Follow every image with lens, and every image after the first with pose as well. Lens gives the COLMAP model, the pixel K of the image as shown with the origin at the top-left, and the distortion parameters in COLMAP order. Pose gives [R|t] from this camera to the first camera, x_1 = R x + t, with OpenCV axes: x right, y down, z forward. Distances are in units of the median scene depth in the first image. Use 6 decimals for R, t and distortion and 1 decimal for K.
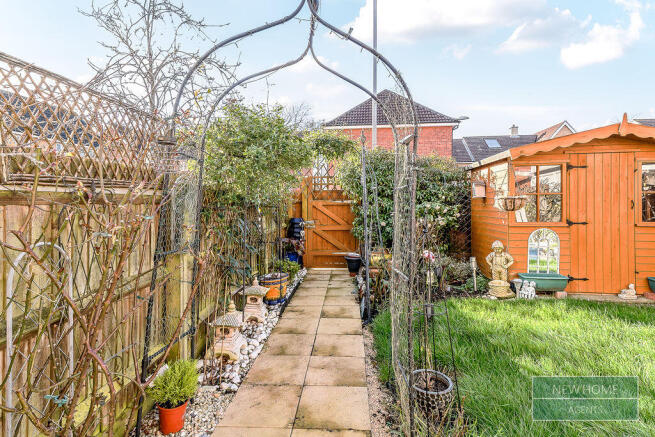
lens RADIAL K [[347.9, 0, 329.7], [0, 347.9, 203.6], [0, 0, 1]] dist [0.043975, -0.000975]
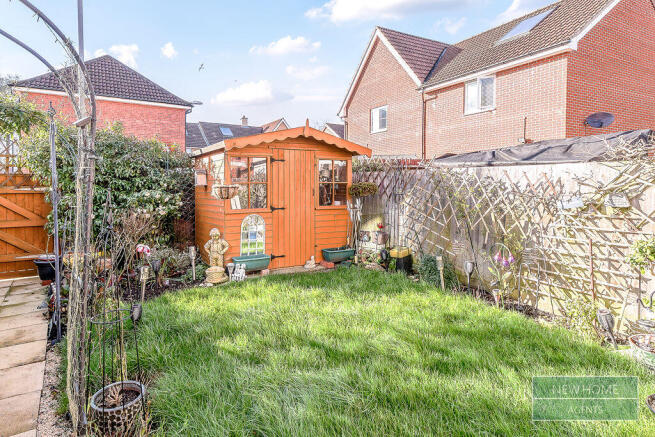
lens RADIAL K [[367.8, 0, 294.5], [0, 367.8, 189.1], [0, 0, 1]] dist [0.049271, -0.001316]
pose [[0.818878, 0.000633, 0.573967, 0.050479], [-0.000307, 1.000000, -0.000666, -0.008092], [-0.573967, 0.000369, 0.818878, -0.016653]]
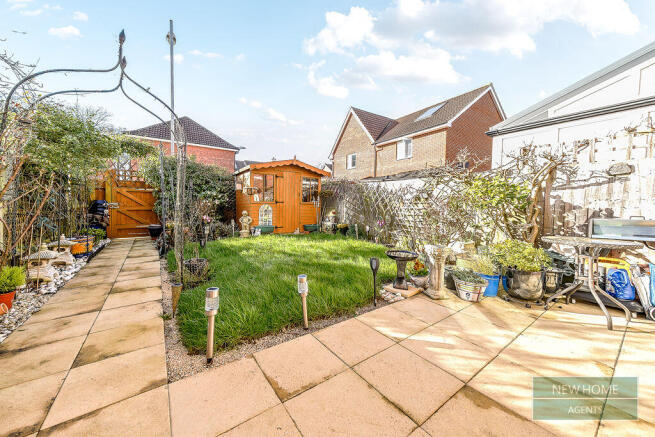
lens RADIAL K [[232.1, 0, 326.5], [0, 232.1, 210.3], [0, 0, 1]] dist [0.012044, -0.000041]
pose [[0.768262, -0.000161, 0.640136, -0.008197], [-0.015193, 0.999714, 0.018485, 0.074760], [-0.639956, -0.023927, 0.768039, -0.307915]]
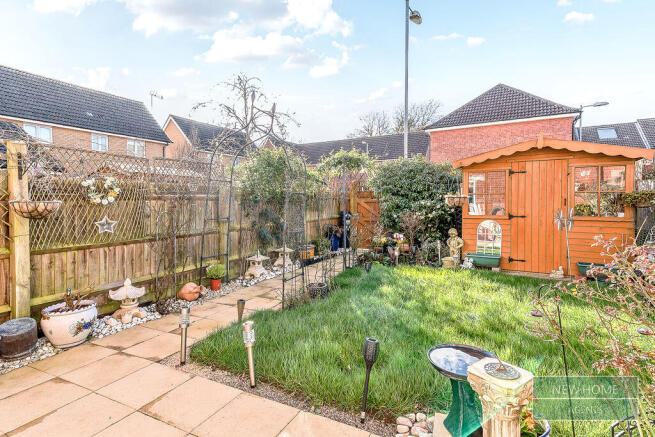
lens RADIAL K [[347.9, 0, 329.7], [0, 347.9, 203.6], [0, 0, 1]] dist [0.043975, -0.000975]
pose [[0.916564, 0.005710, -0.399848, 0.585418], [-0.003270, 0.999972, 0.006785, 0.002552], [0.399876, -0.004911, 0.916556, -0.429587]]
